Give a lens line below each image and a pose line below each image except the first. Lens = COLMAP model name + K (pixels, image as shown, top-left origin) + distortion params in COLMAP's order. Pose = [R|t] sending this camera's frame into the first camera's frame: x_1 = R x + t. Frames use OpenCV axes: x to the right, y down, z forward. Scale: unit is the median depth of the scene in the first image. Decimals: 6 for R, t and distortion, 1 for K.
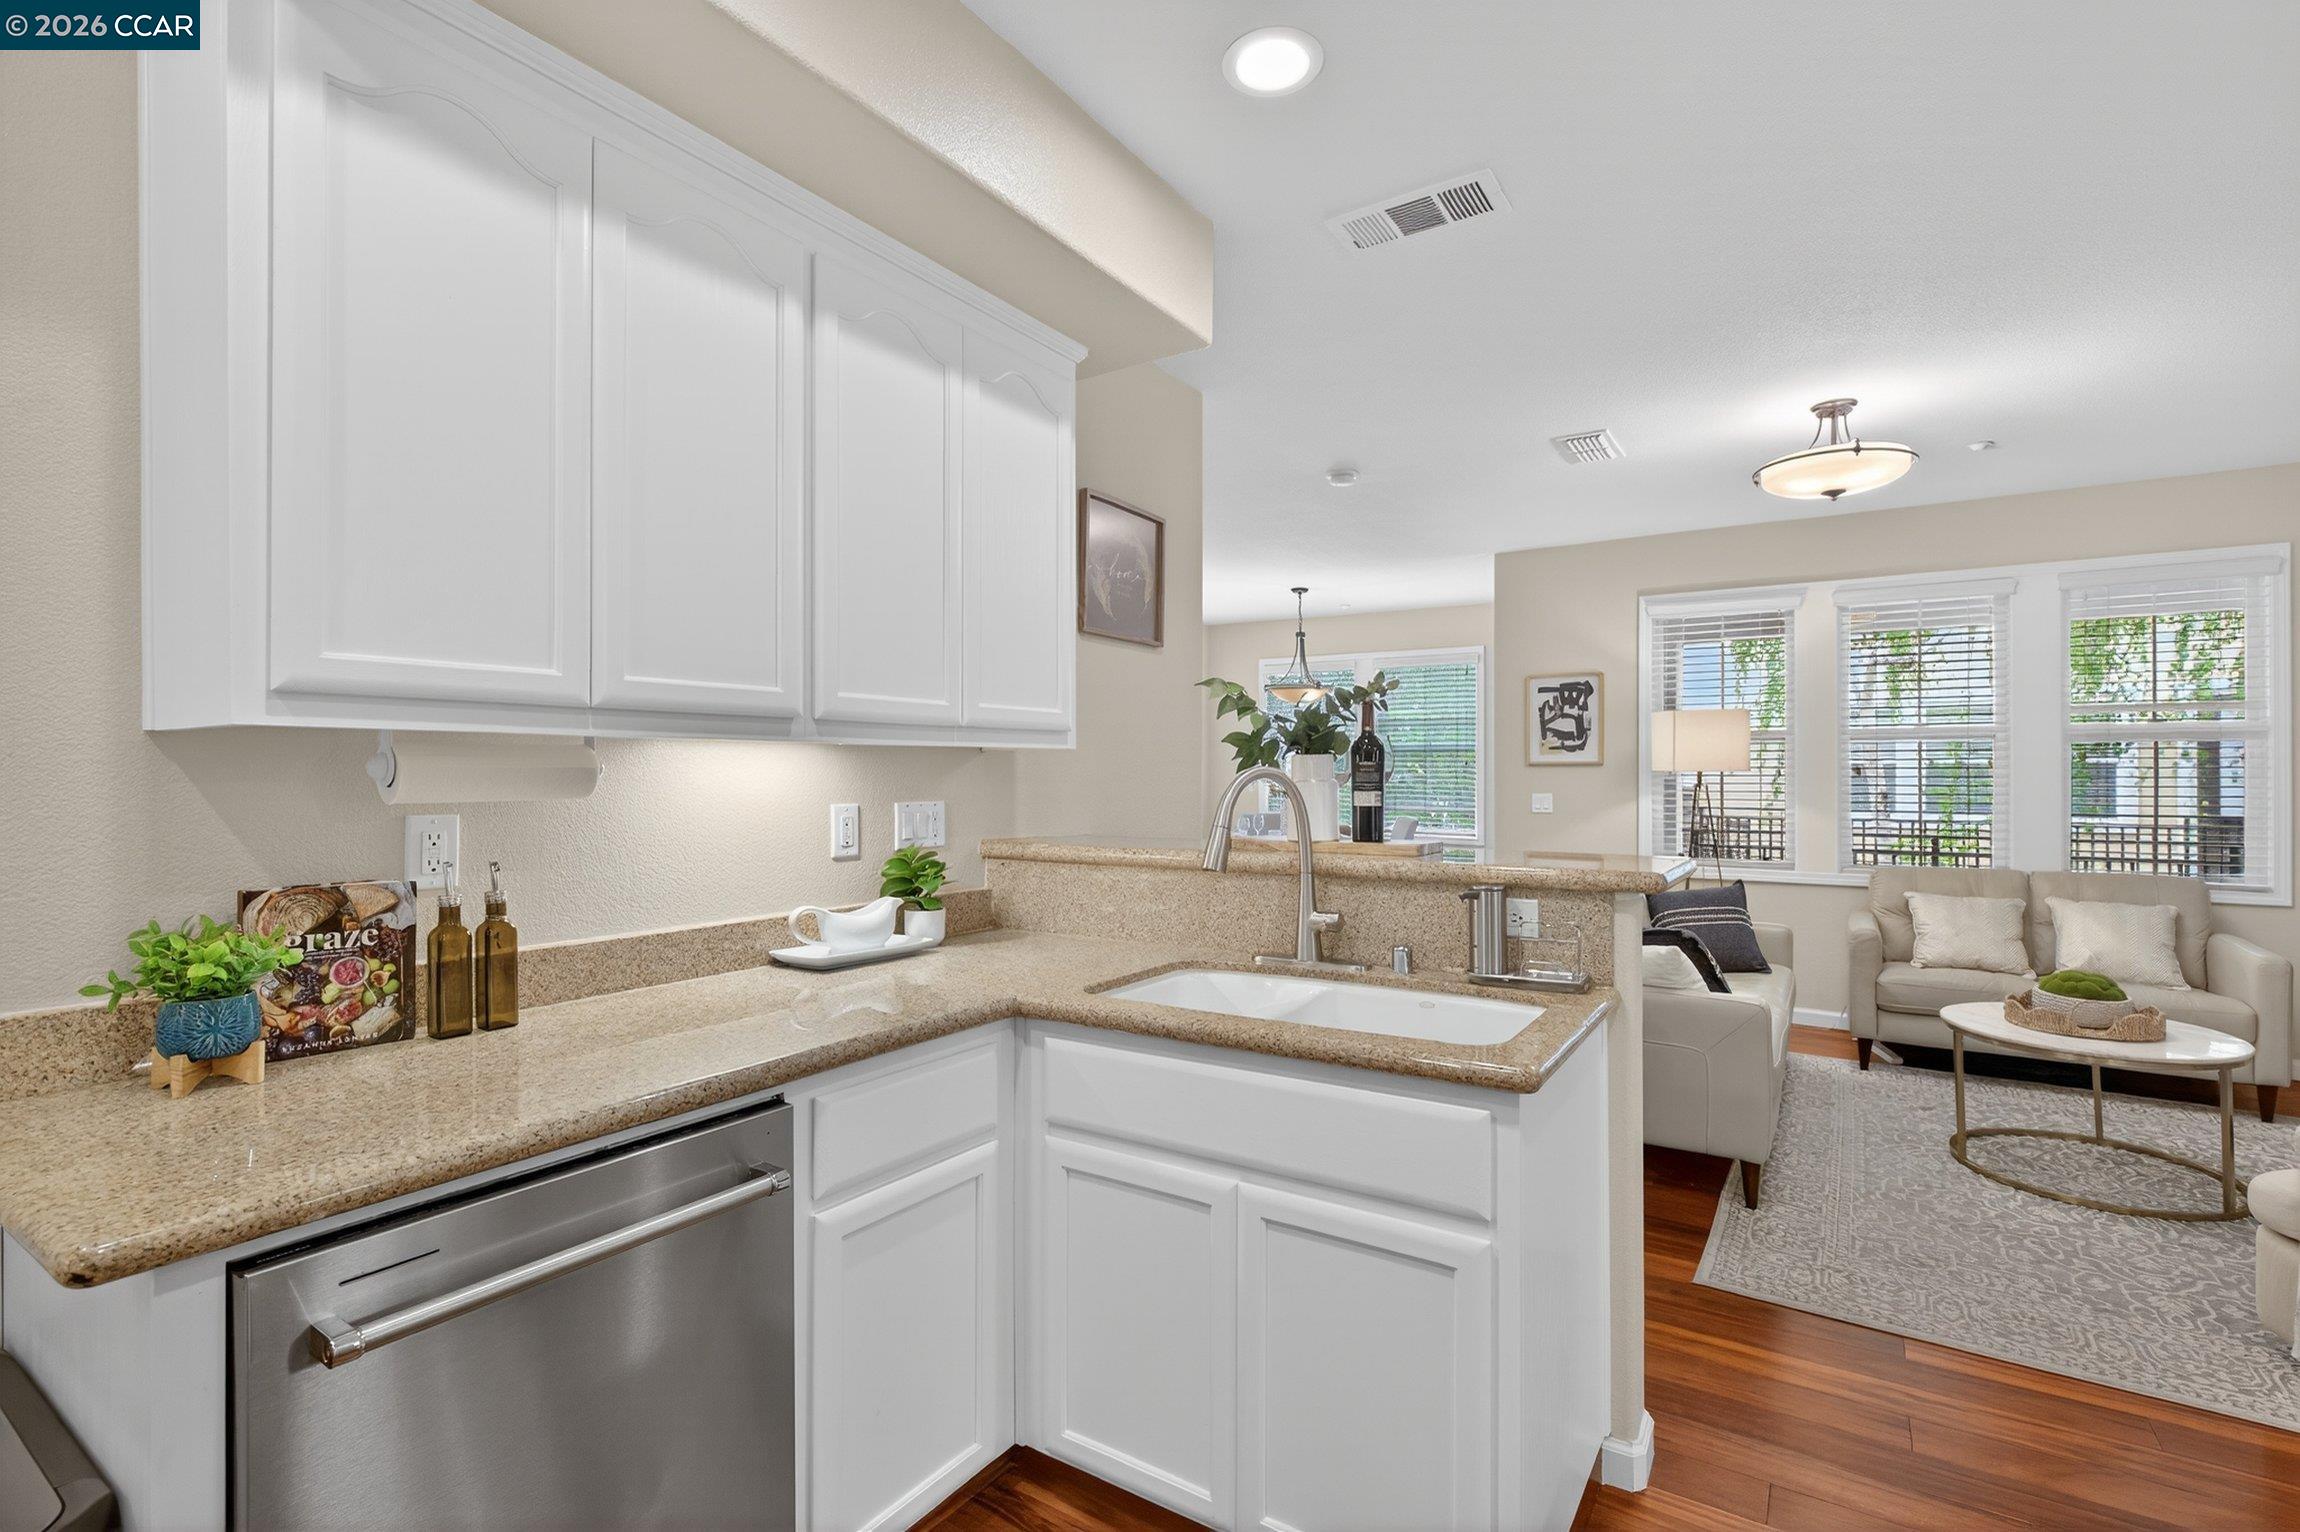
lens RADIAL K [[1050.1, 0, 1156.8], [0, 1050.1, 774.0], [0, 0, 1]] dist [-0.004300, 0.000650]
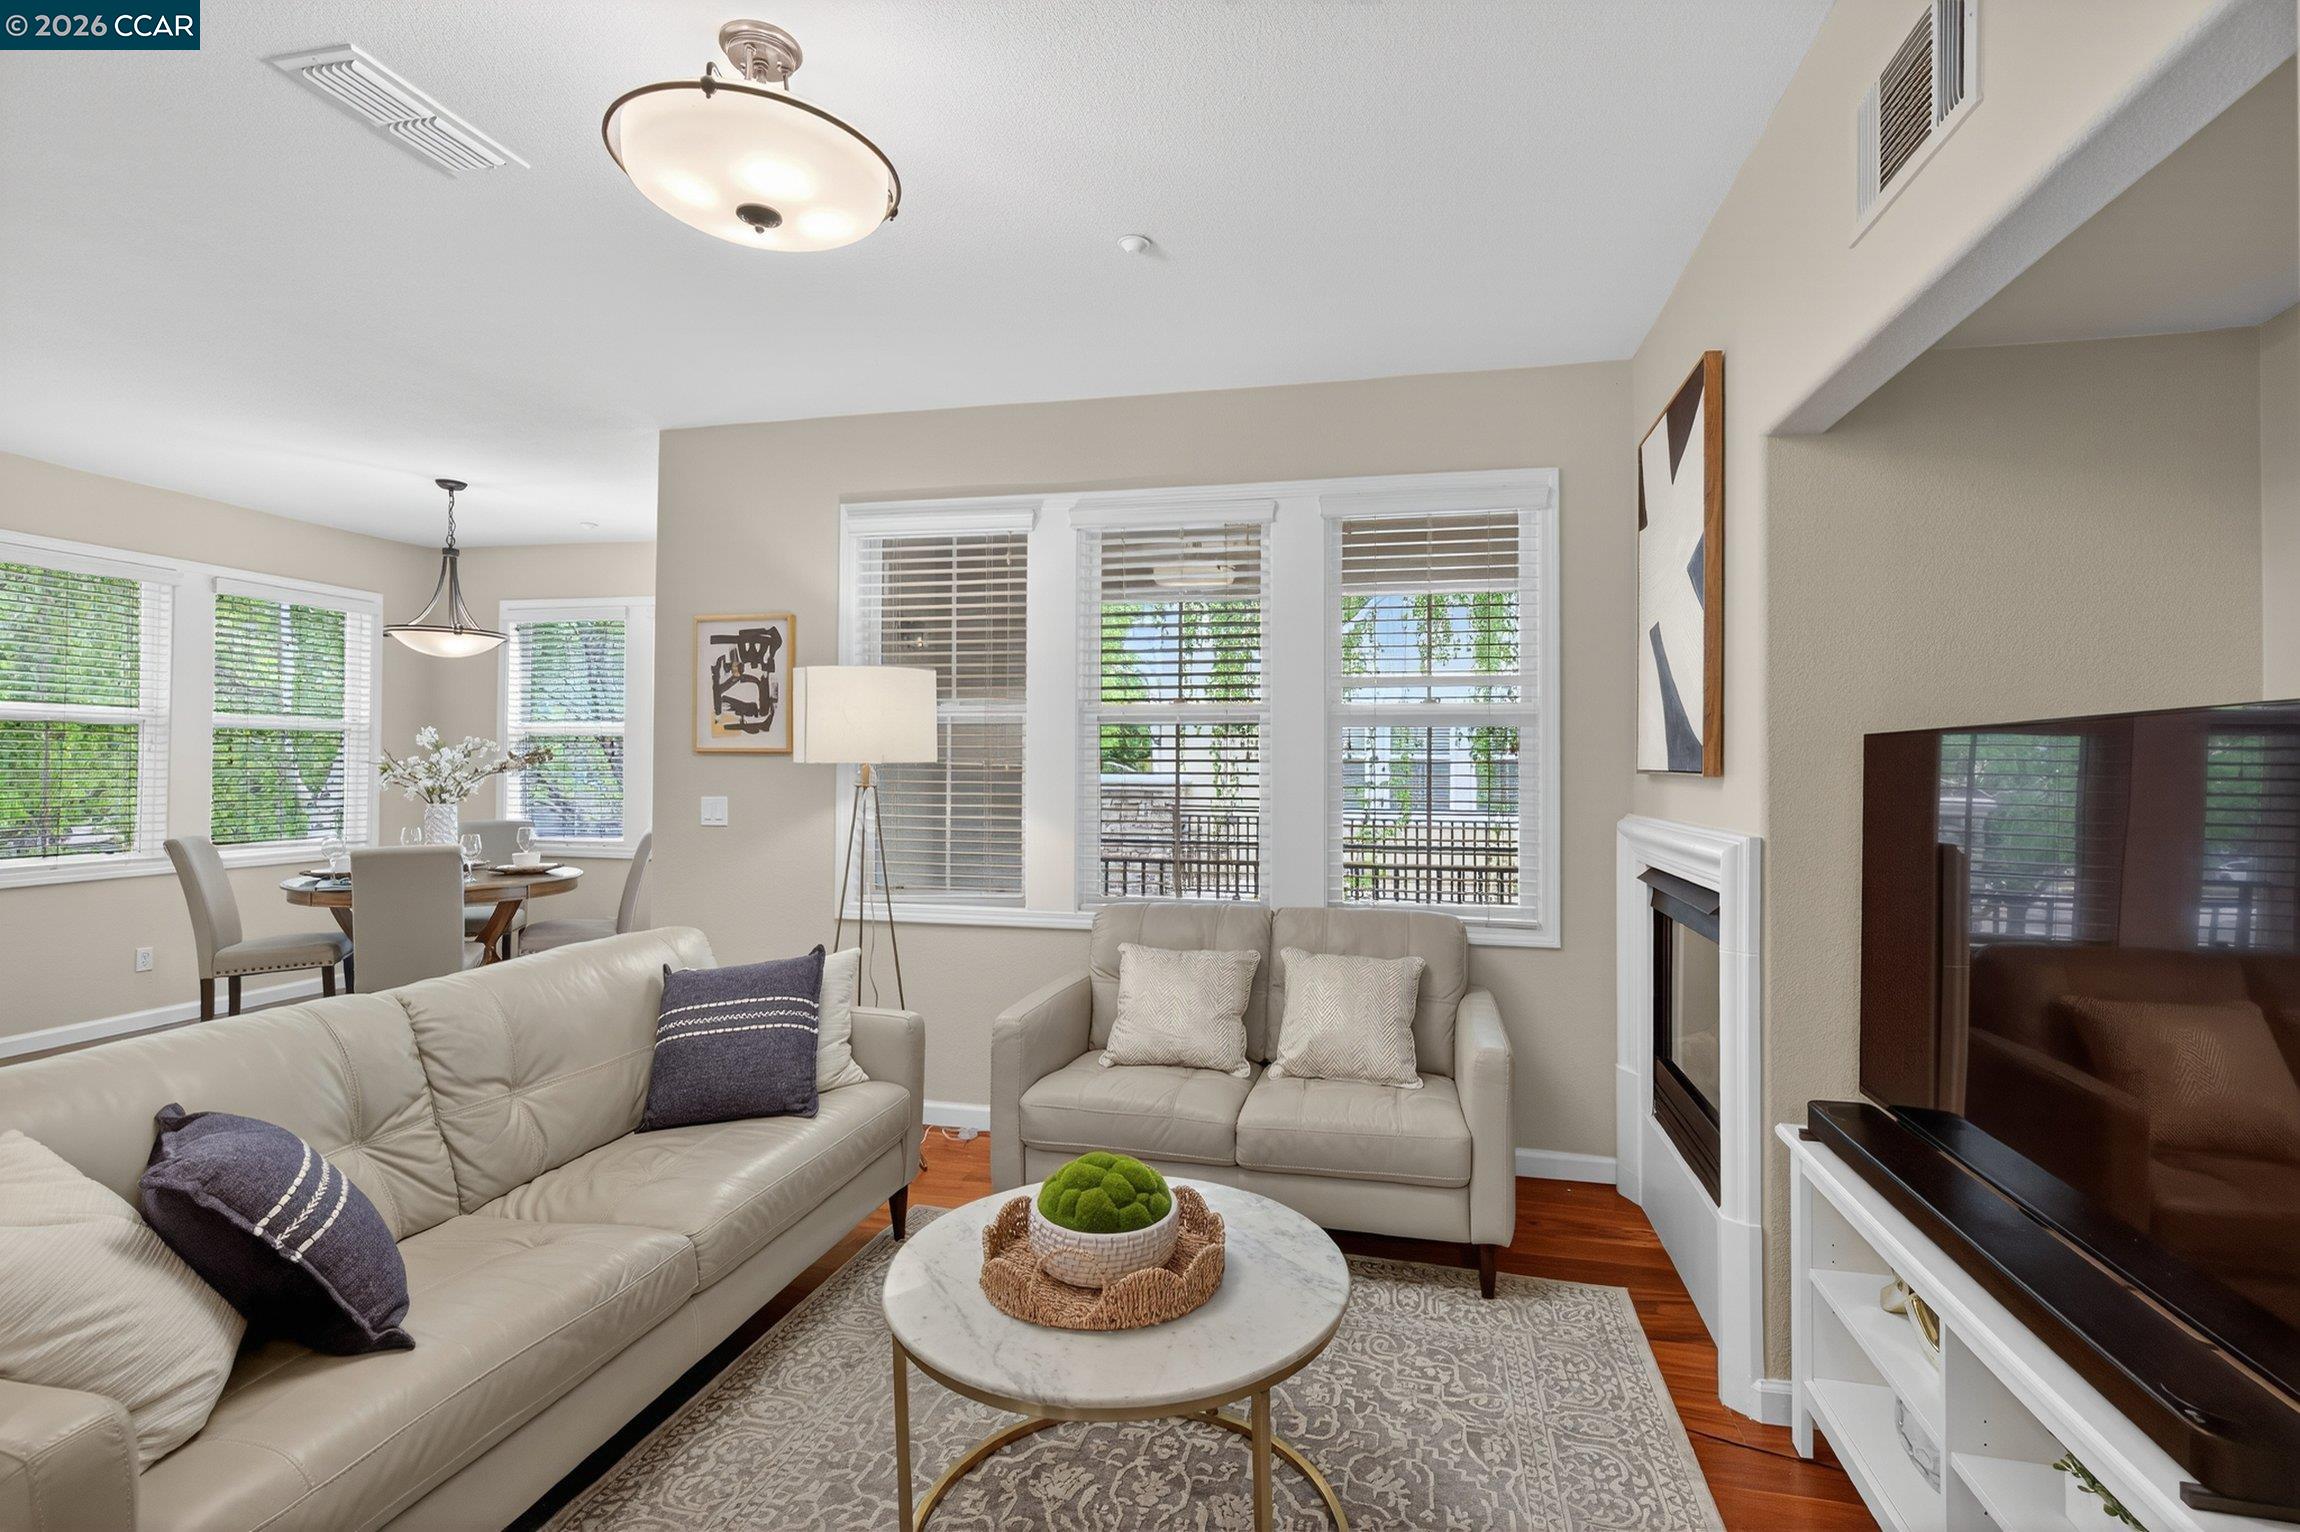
lens RADIAL K [[1050.1, 0, 1168.9], [0, 1050.1, 752.0], [0, 0, 1]] dist [-0.004300, 0.000650]
pose [[0.938317, 0.010756, 0.345610, 0.556776], [-0.006085, 0.999875, -0.014599, -0.001468], [-0.345724, 0.011595, 0.938265, 0.384459]]
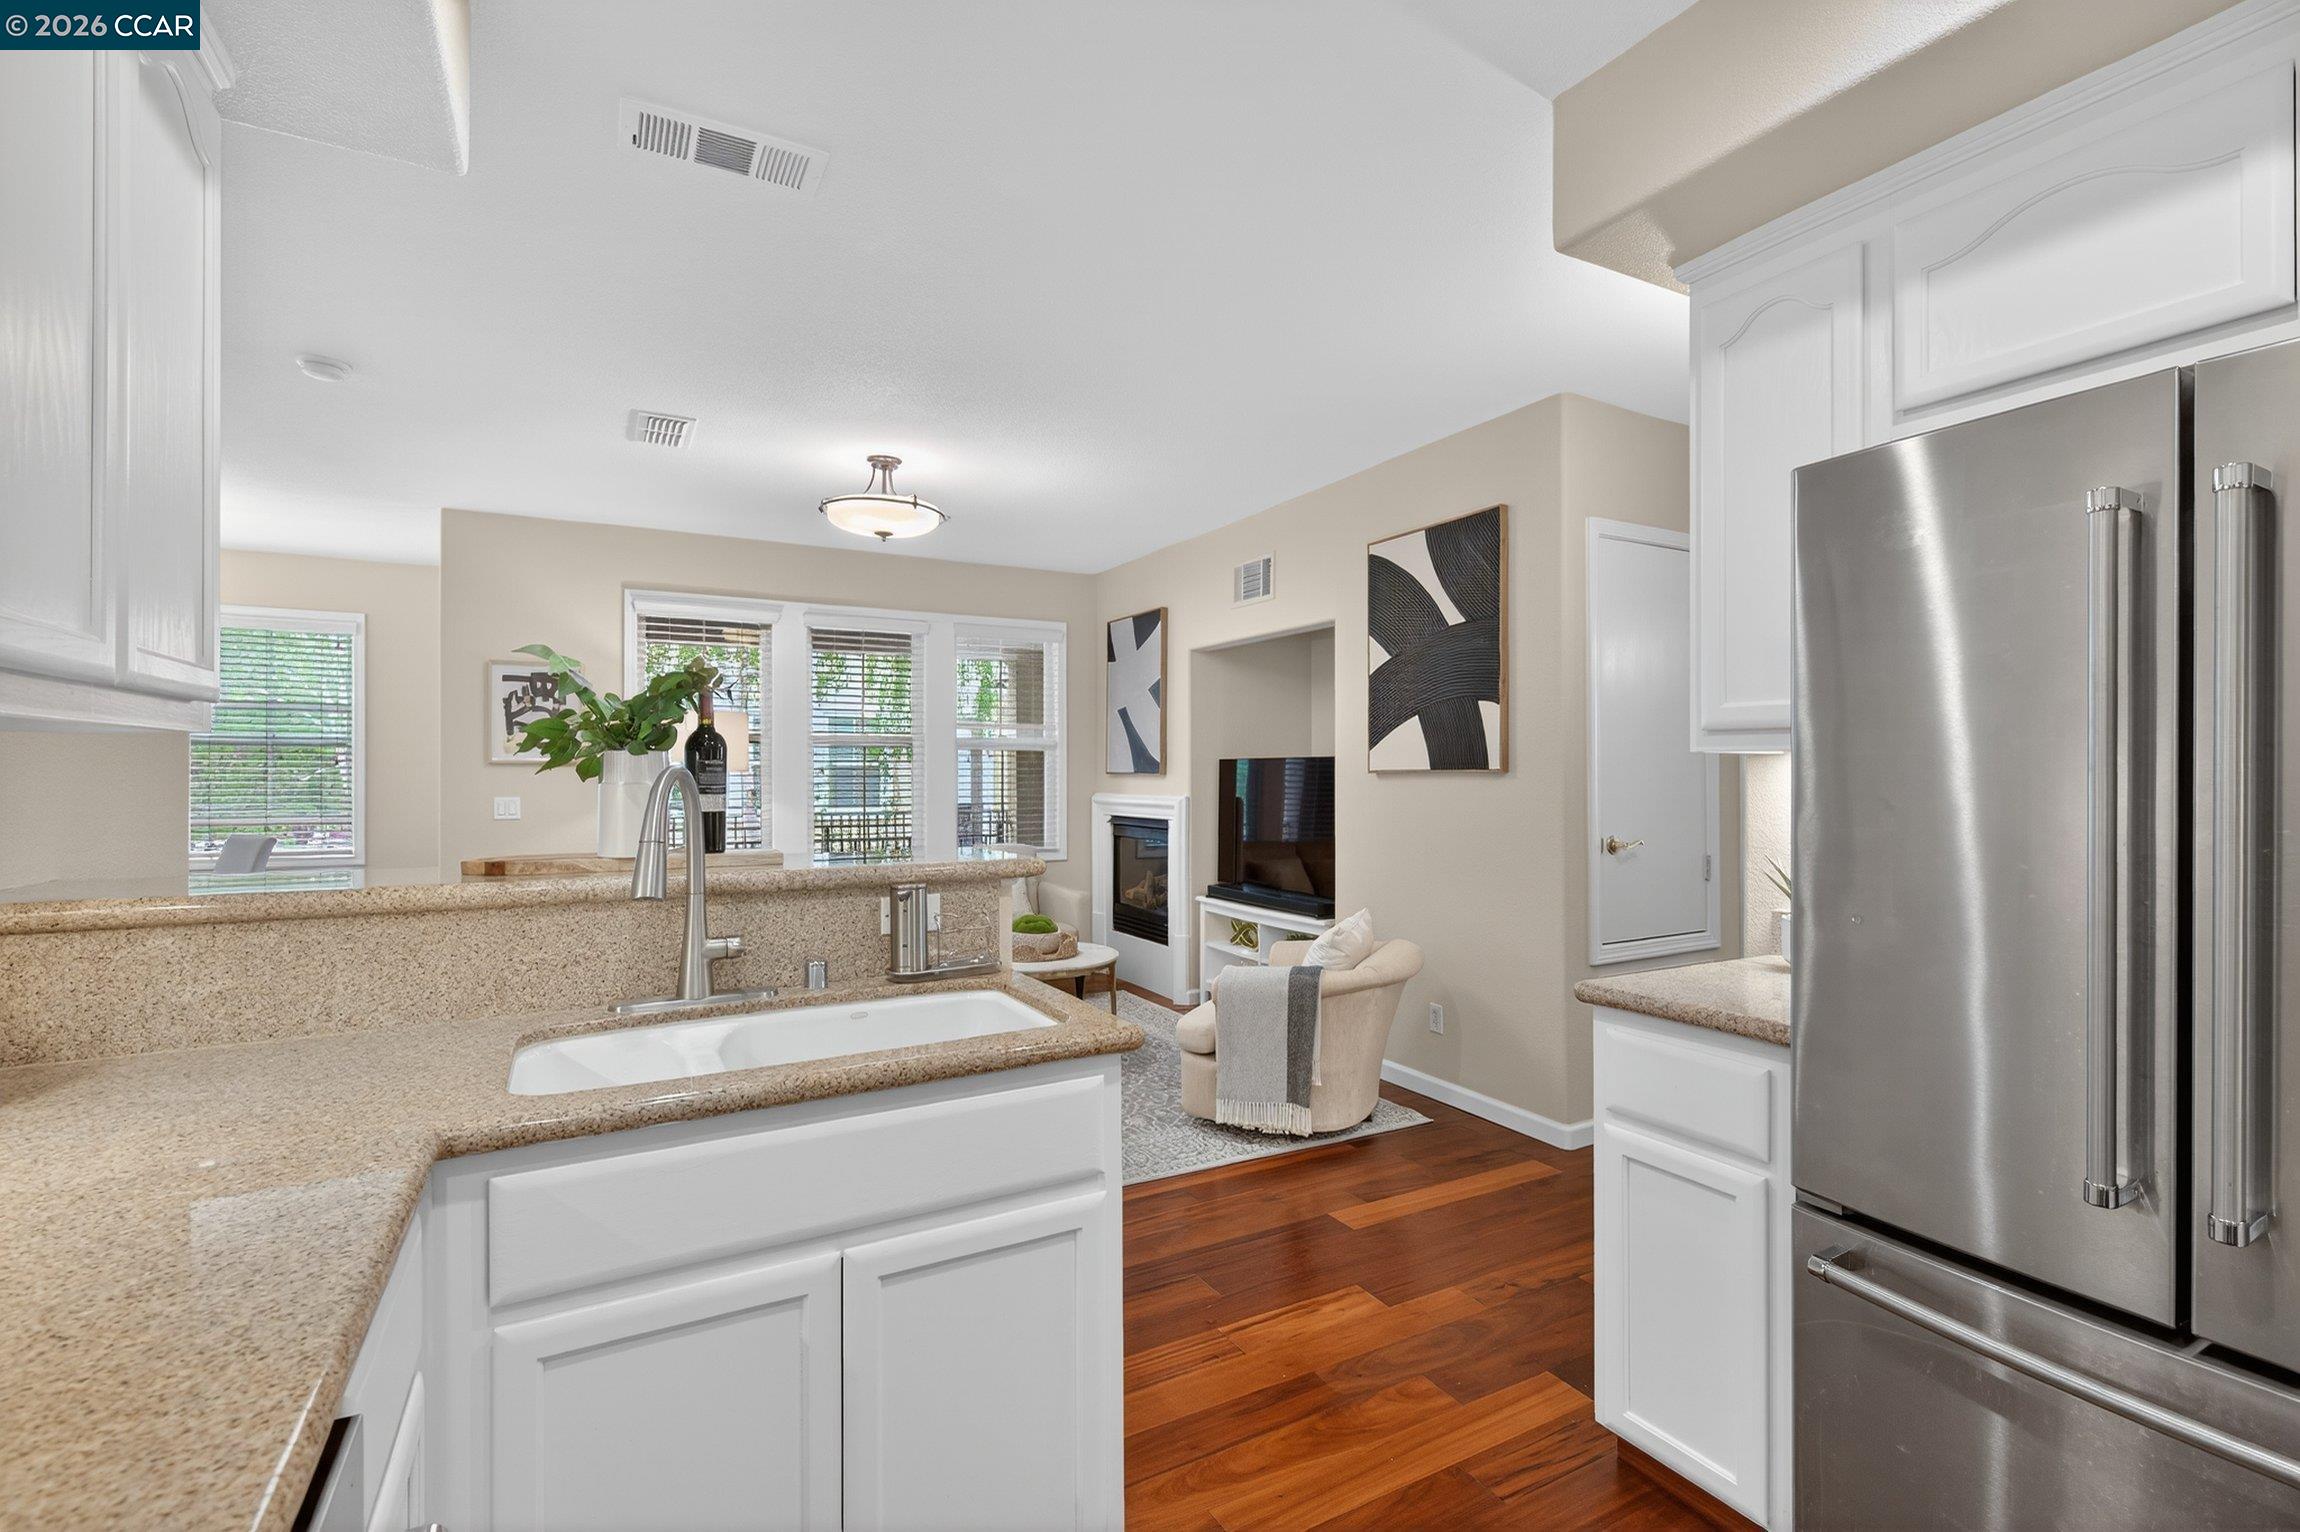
lens RADIAL K [[1050.1, 0, 1201.5], [0, 1050.1, 768.9], [0, 0, 1]] dist [-0.004300, 0.000650]
pose [[0.449690, 0.003001, 0.893179, -0.205652], [0.001486, 0.999990, -0.004108, -0.000121], [-0.893183, 0.003175, 0.449682, 0.130281]]
